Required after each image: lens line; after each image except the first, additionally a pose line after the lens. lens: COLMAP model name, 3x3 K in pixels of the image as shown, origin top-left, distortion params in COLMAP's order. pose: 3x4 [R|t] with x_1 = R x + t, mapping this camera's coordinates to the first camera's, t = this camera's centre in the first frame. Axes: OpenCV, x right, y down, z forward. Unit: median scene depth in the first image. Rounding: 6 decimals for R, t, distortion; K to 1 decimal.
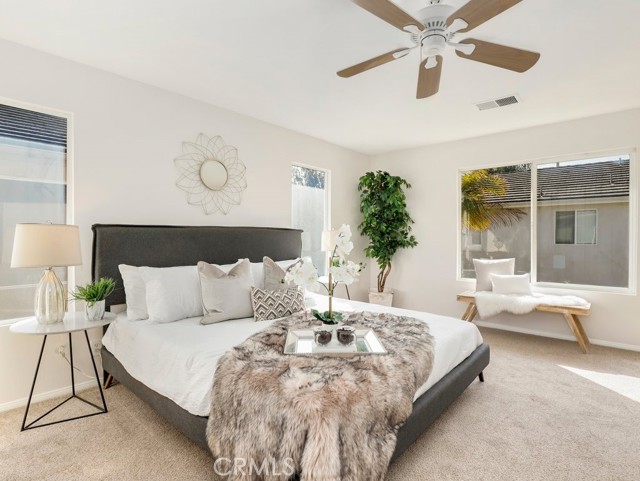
lens RADIAL K [[328.3, 0, 326.8], [0, 328.3, 238.6], [0, 0, 1]] dist [-0.014465, 0.000116]
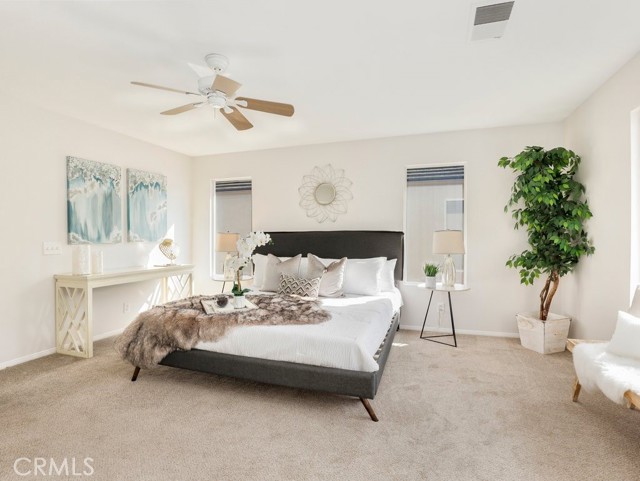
lens RADIAL K [[328.3, 0, 326.8], [0, 328.3, 238.6], [0, 0, 1]] dist [-0.014465, 0.000116]
pose [[0.407086, -0.003786, -0.913382, 0.900742], [-0.007939, 0.999939, -0.007683, 0.003745], [0.913355, 0.010379, 0.407031, 0.441592]]
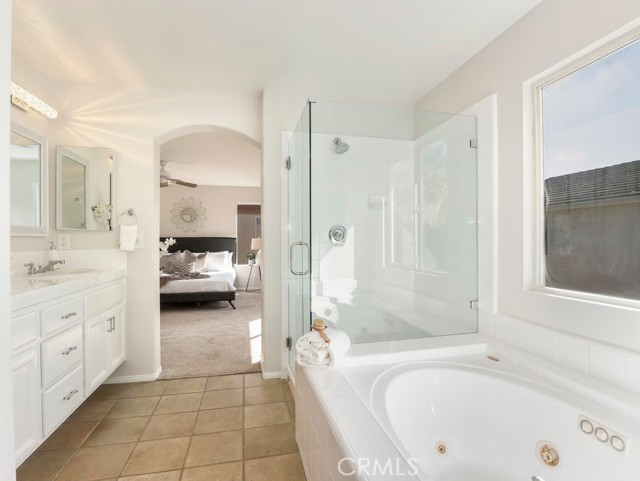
lens RADIAL K [[328.3, 0, 326.8], [0, 328.3, 238.6], [0, 0, 1]] dist [-0.014465, 0.000116]
pose [[0.833190, -0.014607, -0.552794, 1.706975], [0.004644, 0.999801, -0.019418, 0.020360], [0.552967, 0.013611, 0.833092, -0.372096]]
